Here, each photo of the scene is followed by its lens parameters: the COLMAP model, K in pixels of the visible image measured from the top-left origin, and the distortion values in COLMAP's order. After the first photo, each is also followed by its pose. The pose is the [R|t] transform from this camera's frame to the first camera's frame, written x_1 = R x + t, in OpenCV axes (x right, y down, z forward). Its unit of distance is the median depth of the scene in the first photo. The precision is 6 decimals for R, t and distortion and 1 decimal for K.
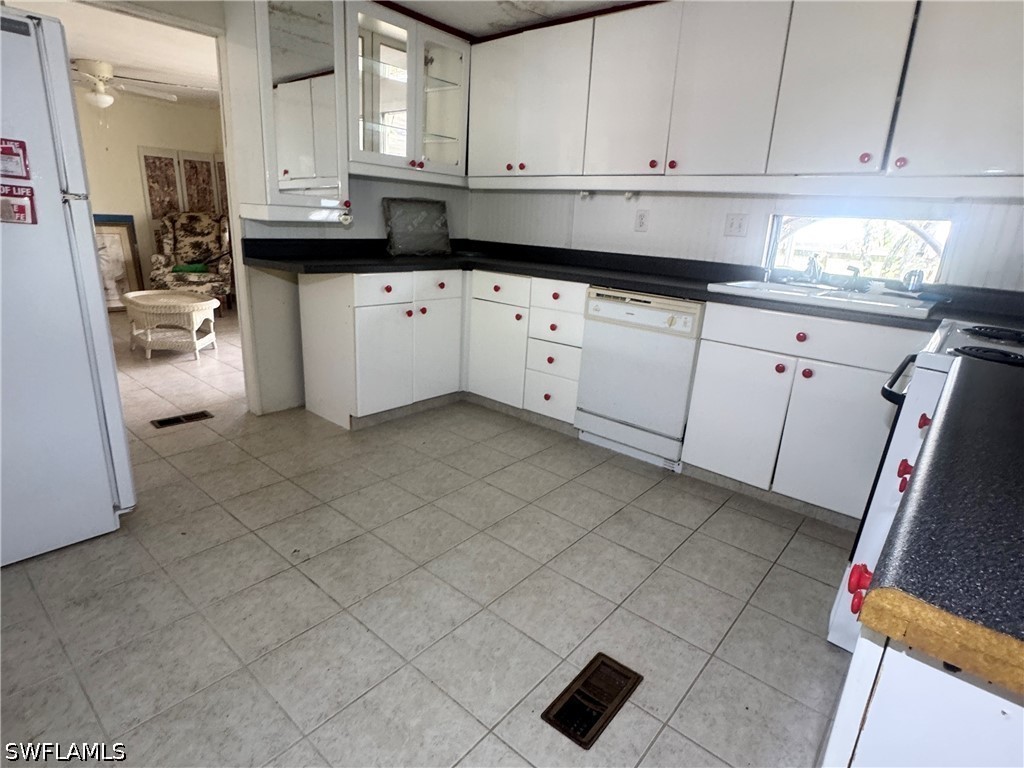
lens RADIAL K [[544.5, 0, 512.0], [0, 544.5, 384.0], [0, 0, 1]] dist [-0.011899, -0.000186]
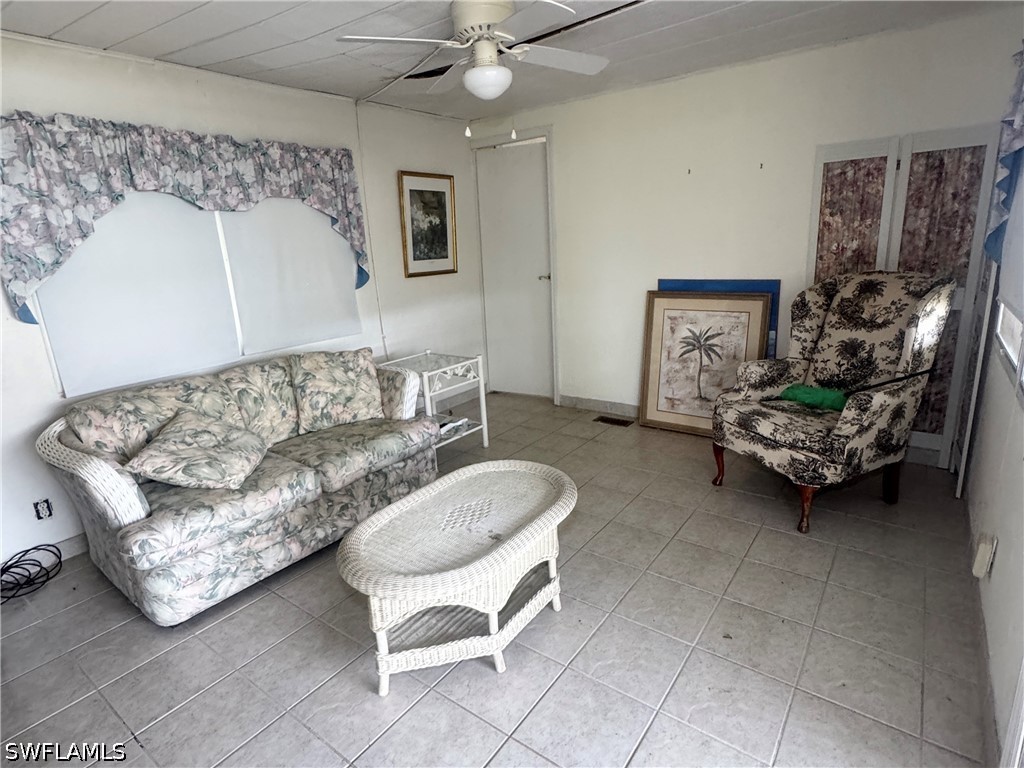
lens RADIAL K [[544.5, 0, 512.0], [0, 544.5, 384.0], [0, 0, 1]] dist [-0.011899, -0.000186]
pose [[0.064547, 0.201972, -0.977262, -0.322579], [-0.232275, 0.955448, 0.182122, -0.489719], [0.970506, 0.215238, 0.108584, 1.381521]]
